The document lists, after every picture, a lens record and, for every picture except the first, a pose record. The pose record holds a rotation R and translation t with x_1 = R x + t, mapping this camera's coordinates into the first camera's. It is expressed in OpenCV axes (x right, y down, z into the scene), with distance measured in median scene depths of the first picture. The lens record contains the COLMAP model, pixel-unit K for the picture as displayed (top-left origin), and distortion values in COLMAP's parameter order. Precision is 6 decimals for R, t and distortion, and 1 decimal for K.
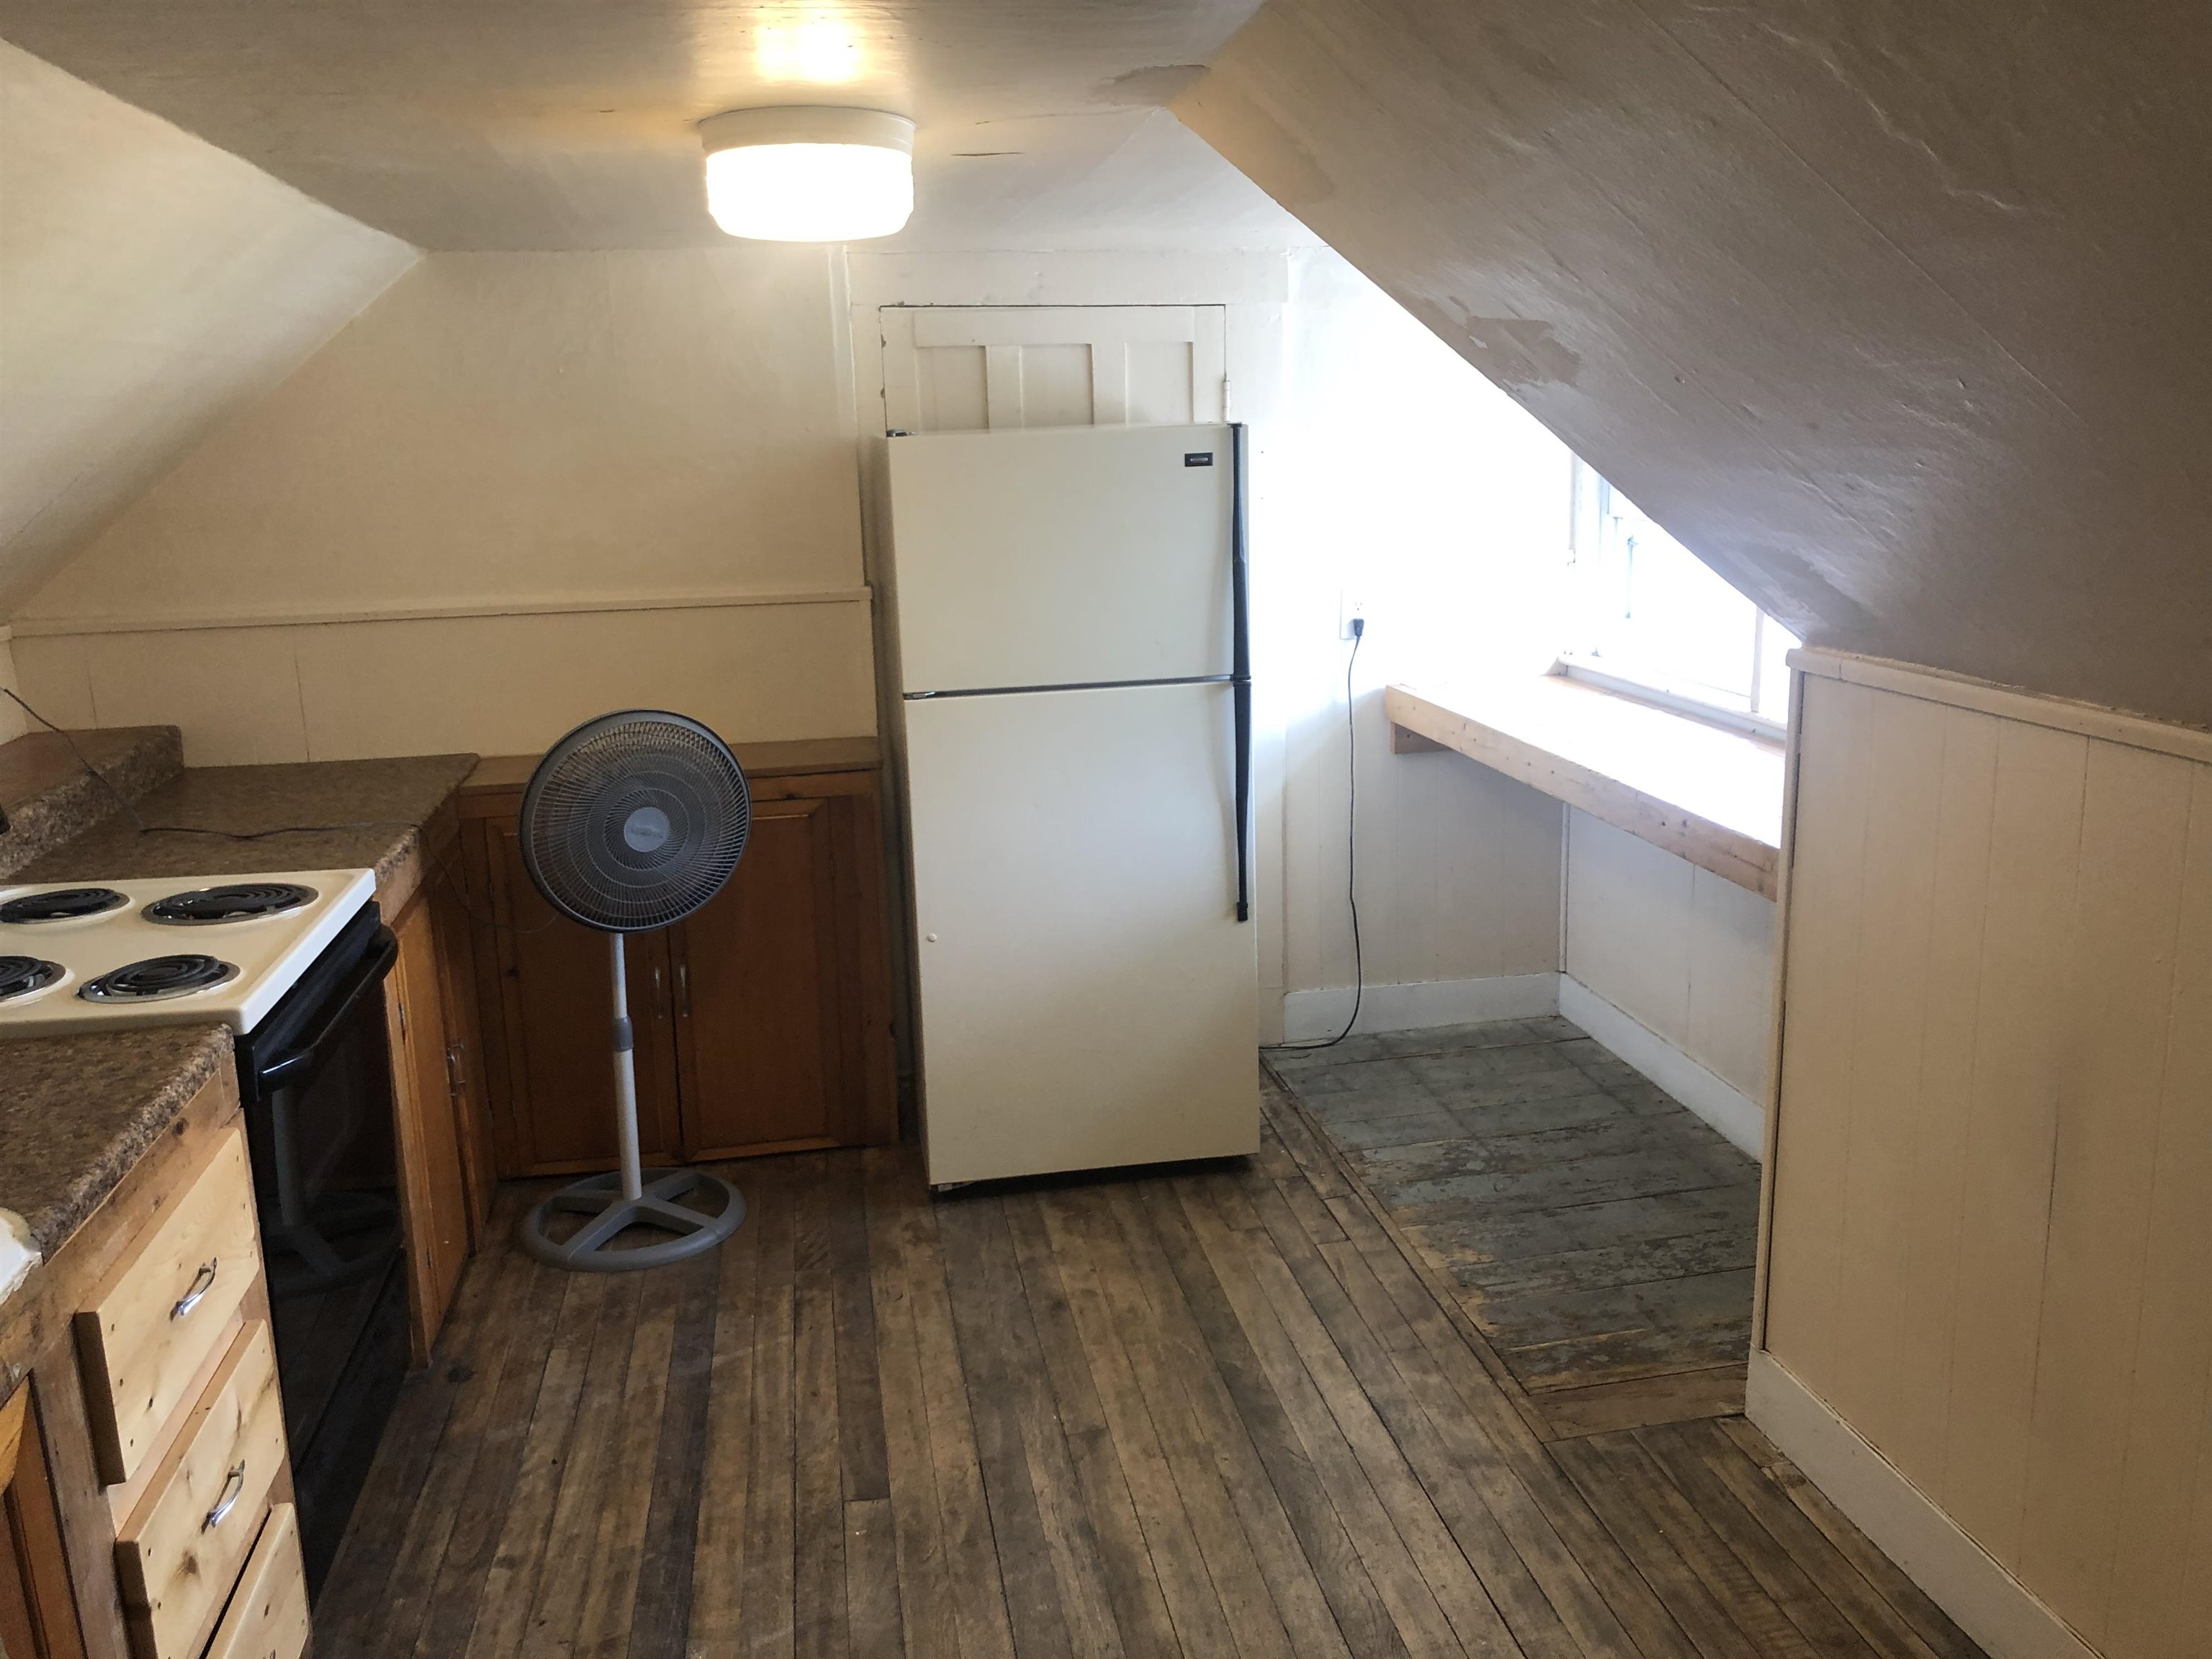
lens RADIAL K [[1805.3, 0, 1105.9], [0, 1805.3, 807.9], [0, 0, 1]] dist [0.009001, -0.035597]
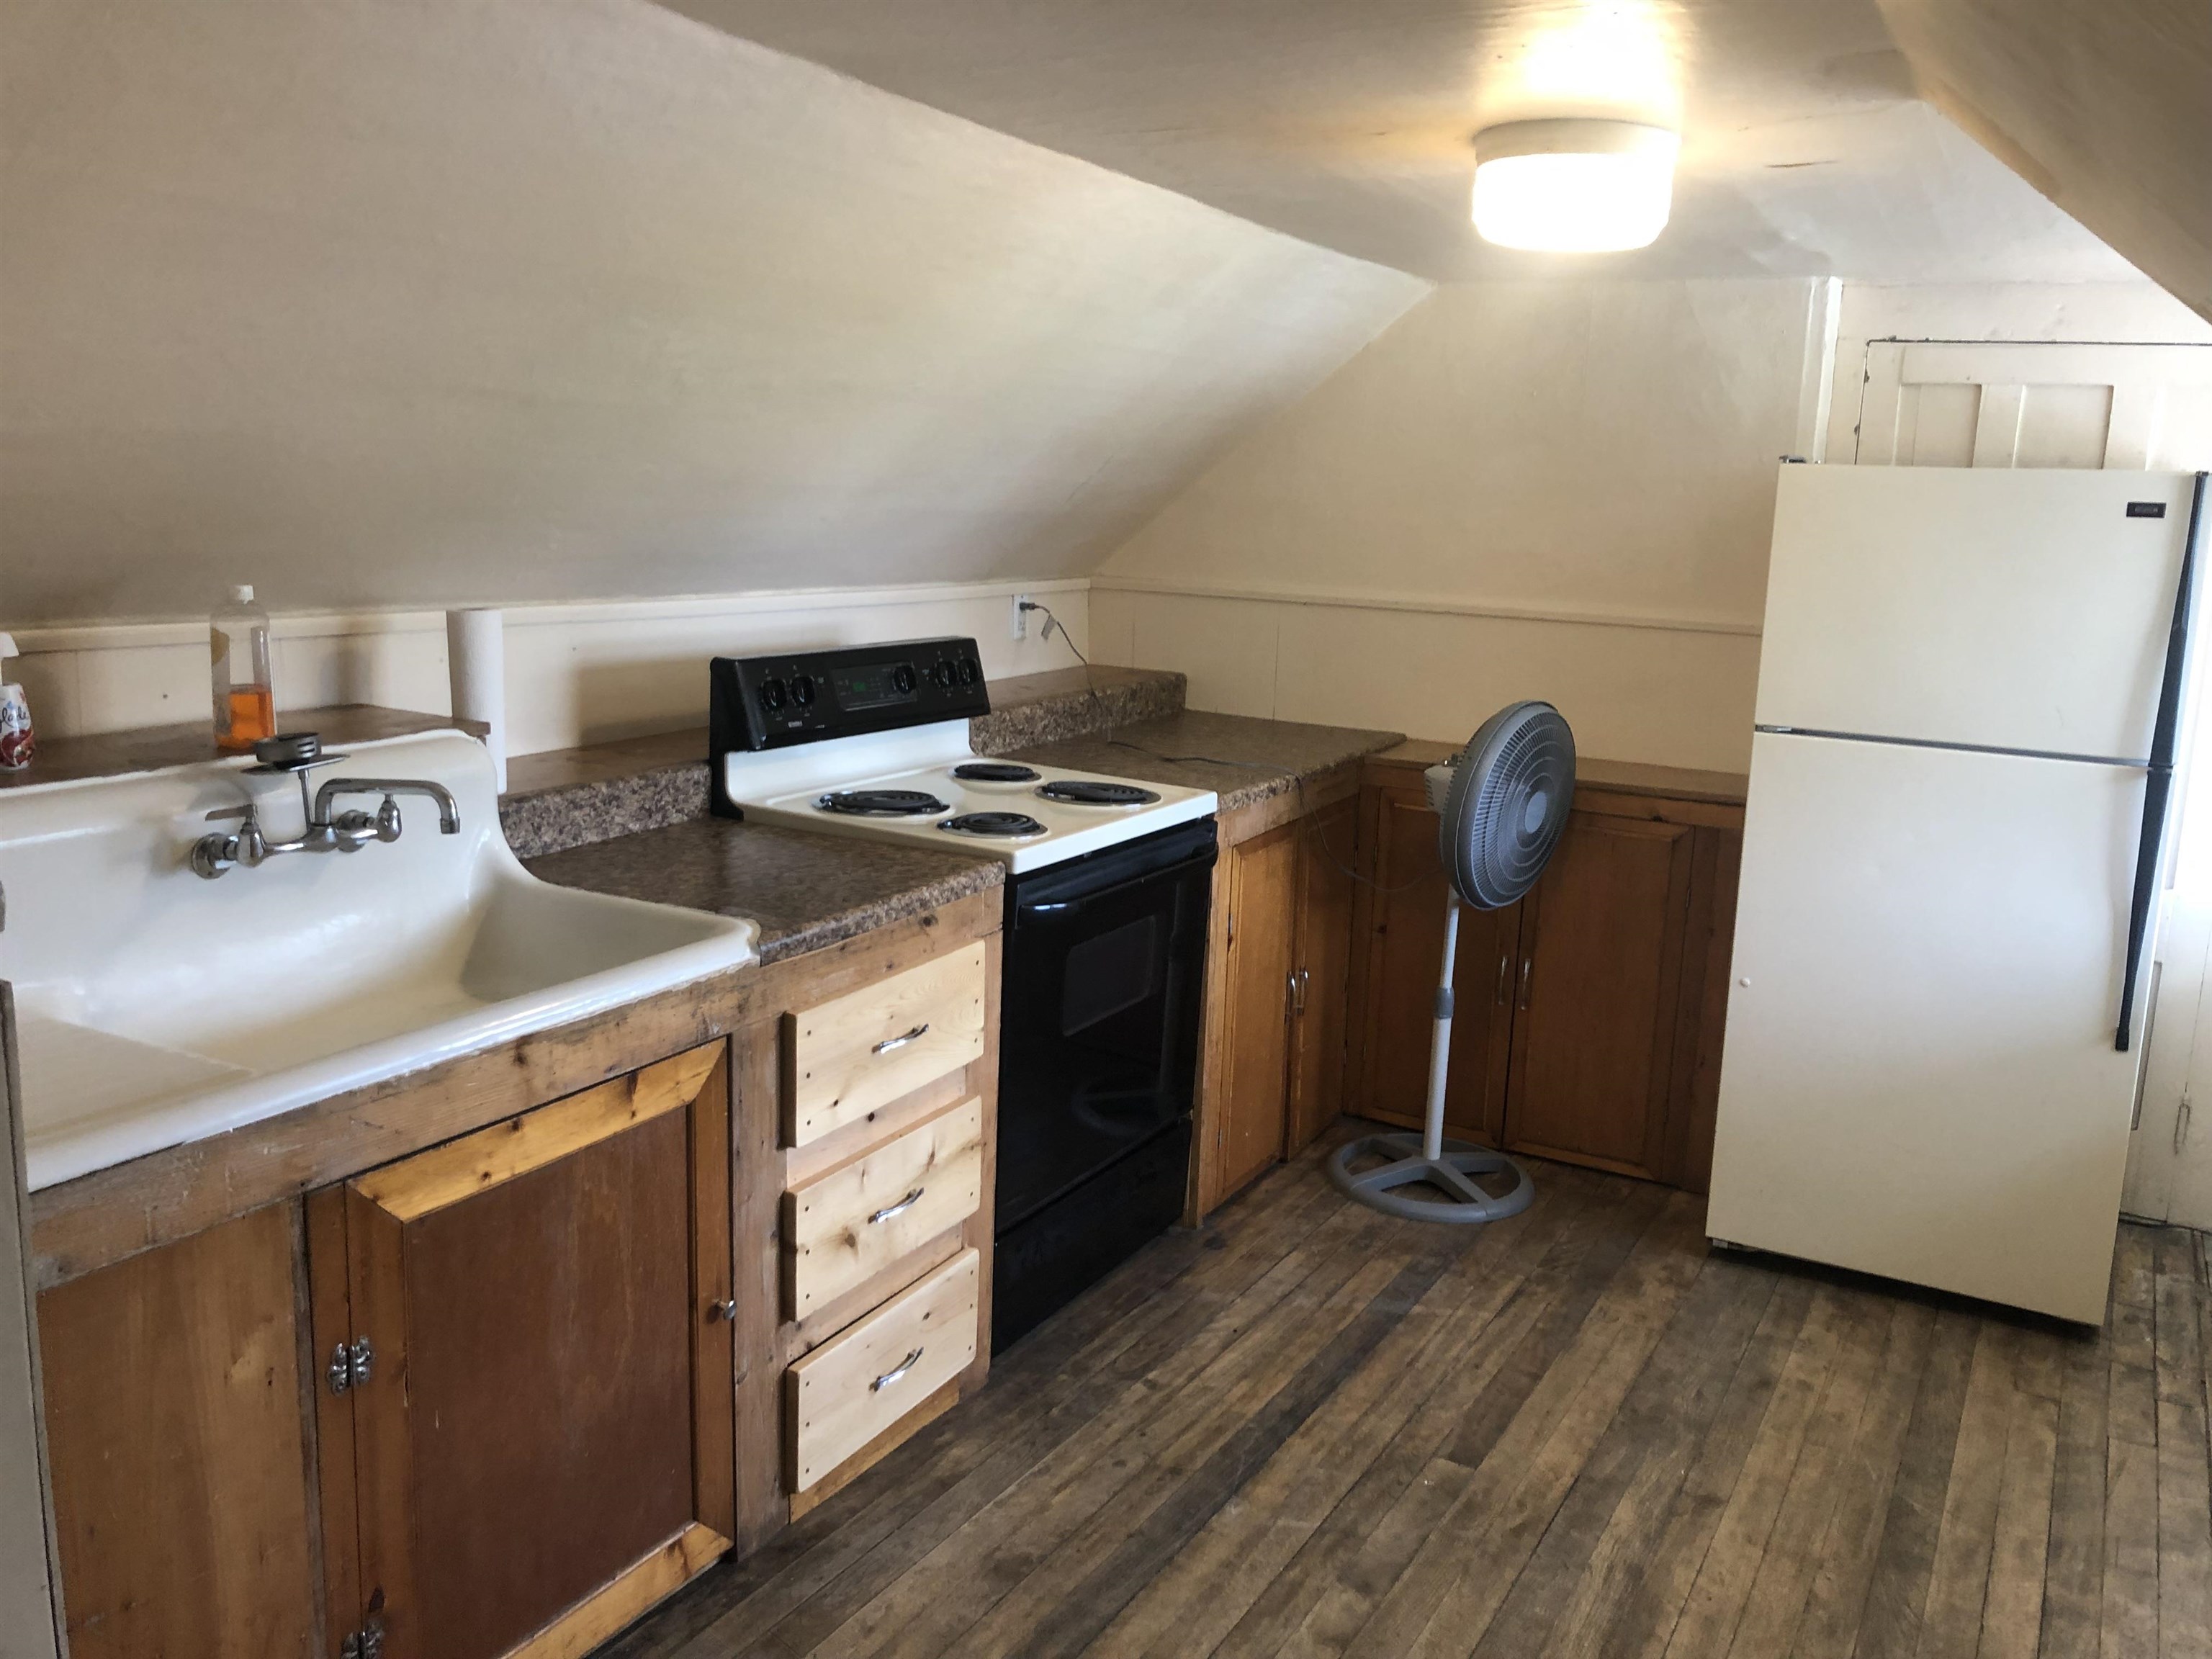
lens RADIAL K [[1797.1, 0, 1113.5], [0, 1797.1, 818.3], [0, 0, 1]] dist [0.004929, -0.017883]
pose [[0.773429, 0.174008, -0.609531, 0.243584], [-0.194626, 0.980326, 0.032904, 0.023444], [0.603265, 0.093182, 0.792079, 0.029957]]
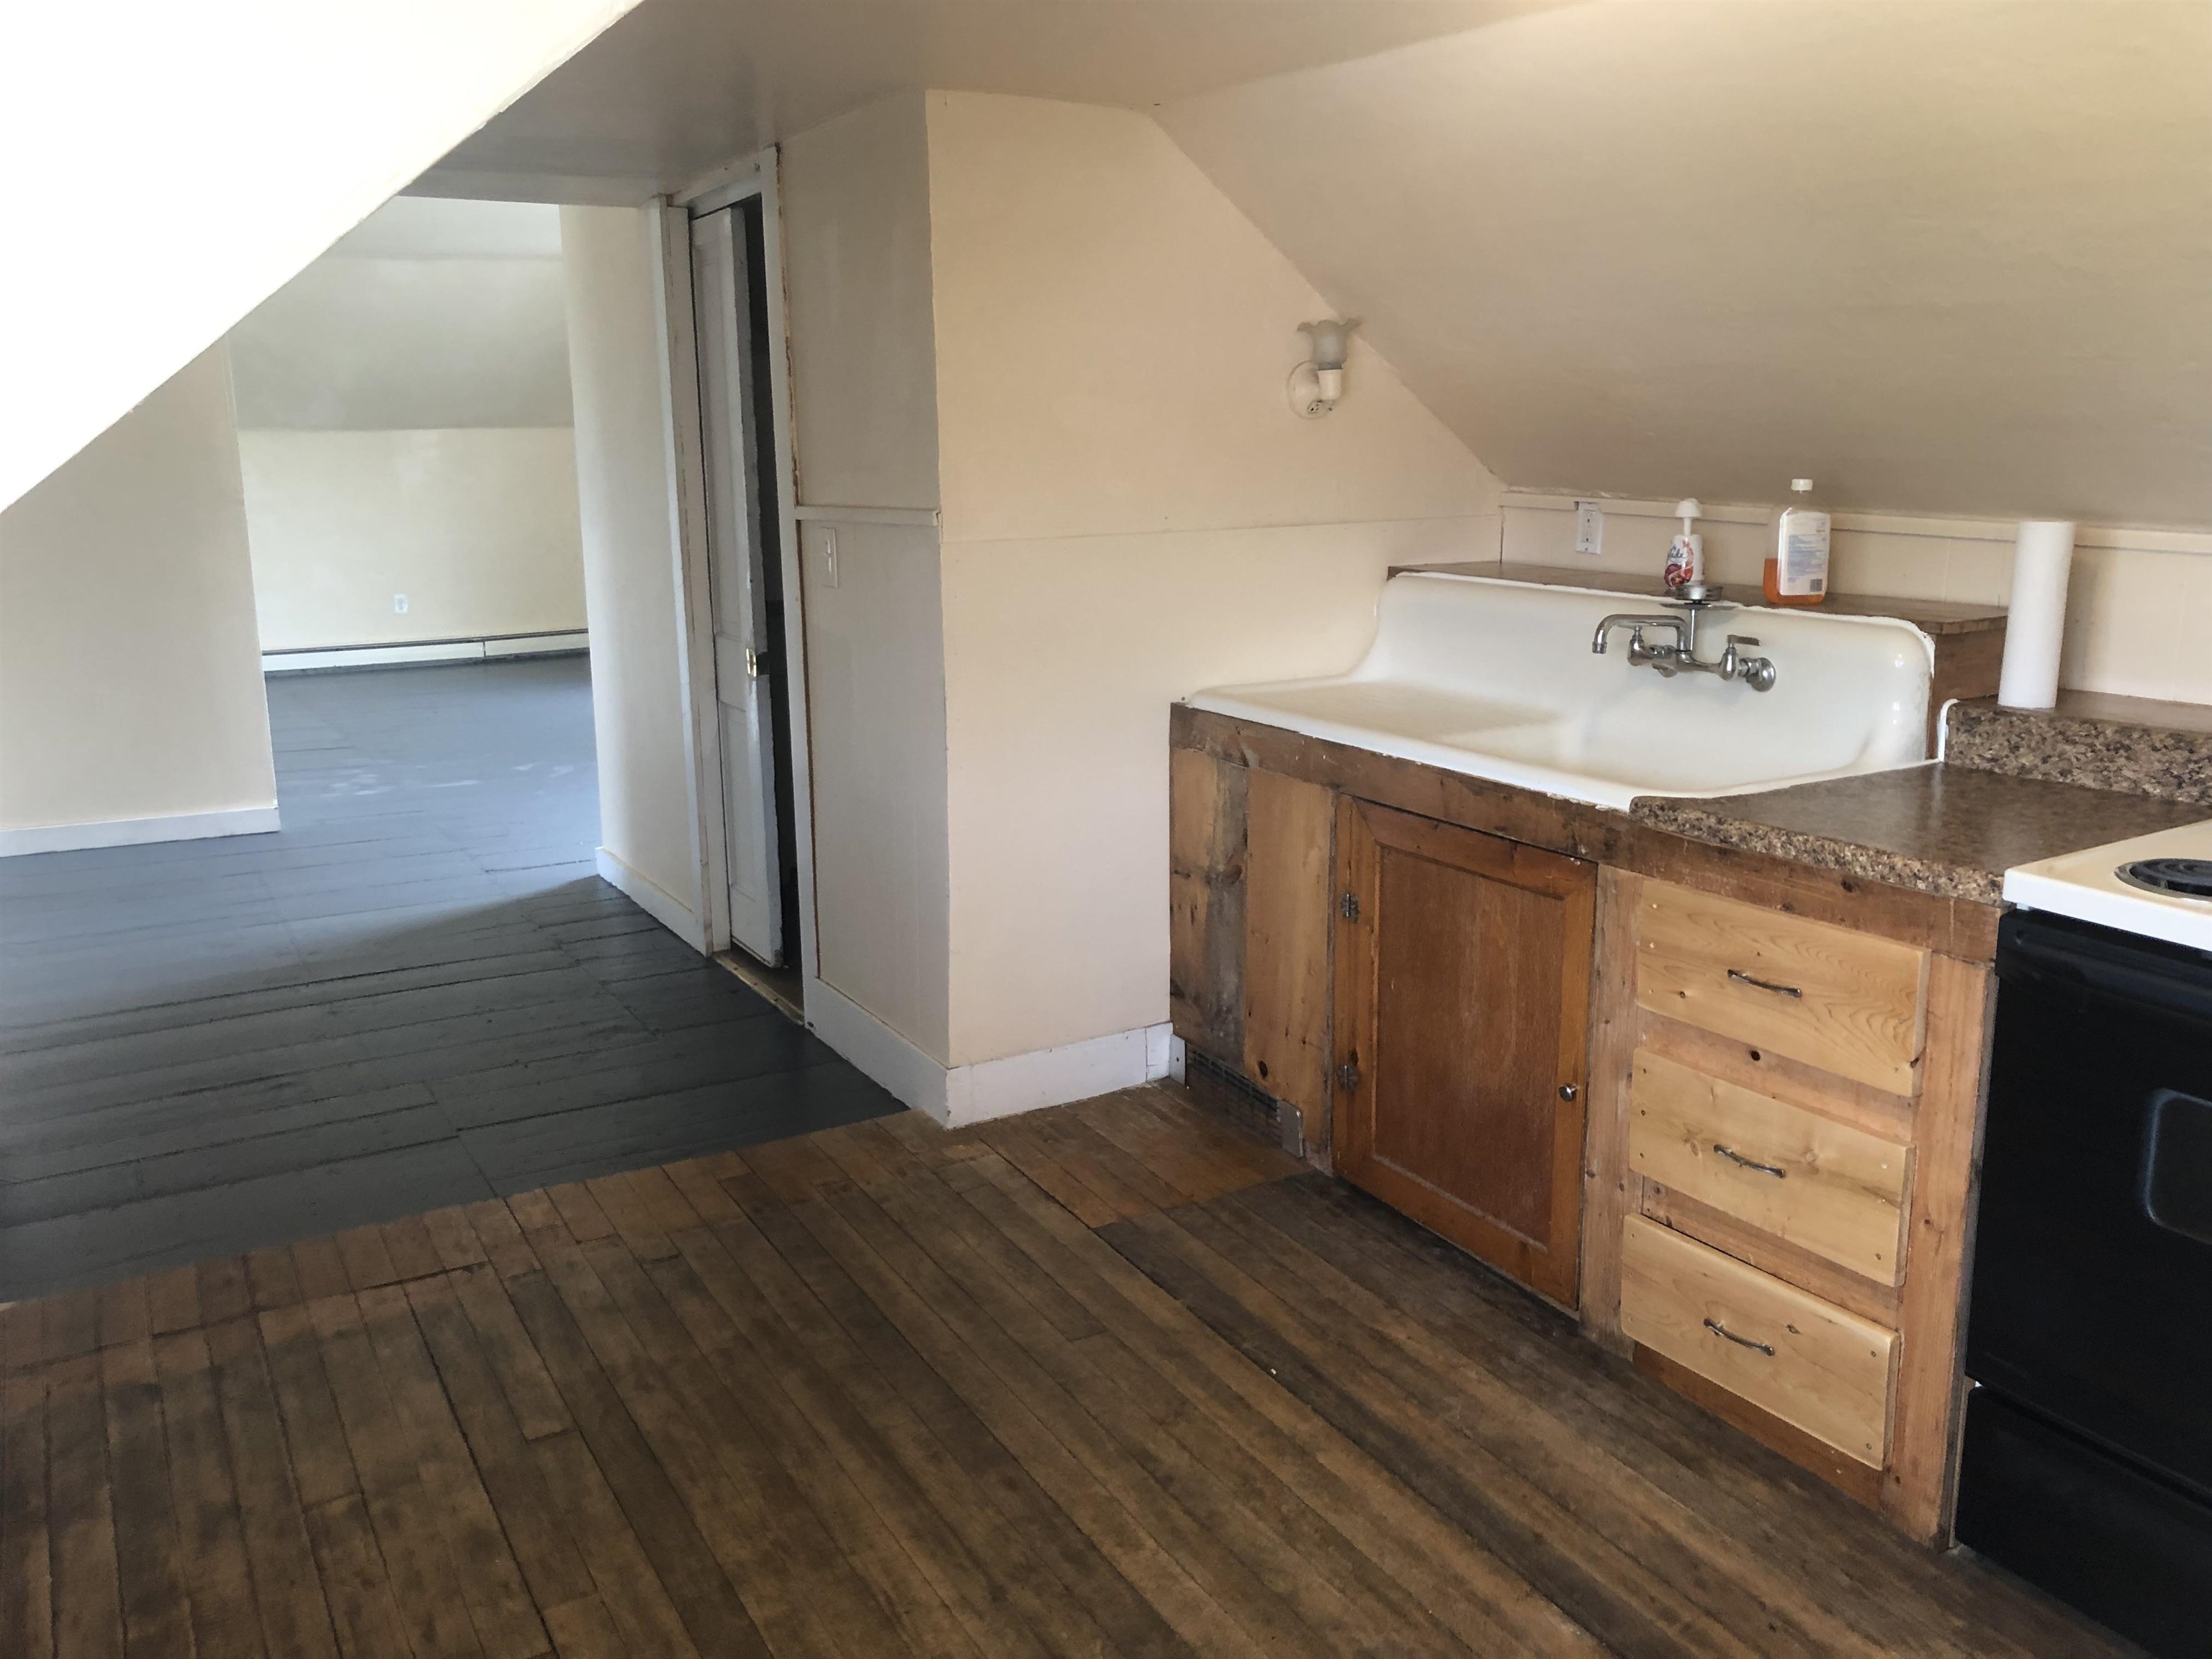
lens RADIAL K [[1797.1, 0, 1113.5], [0, 1797.1, 818.3], [0, 0, 1]] dist [0.004929, -0.017883]
pose [[-0.938665, 0.109764, -0.326894, 0.180955], [-0.039172, 0.907907, 0.417337, -0.200894], [0.342597, 0.404545, -0.847921, 1.160206]]
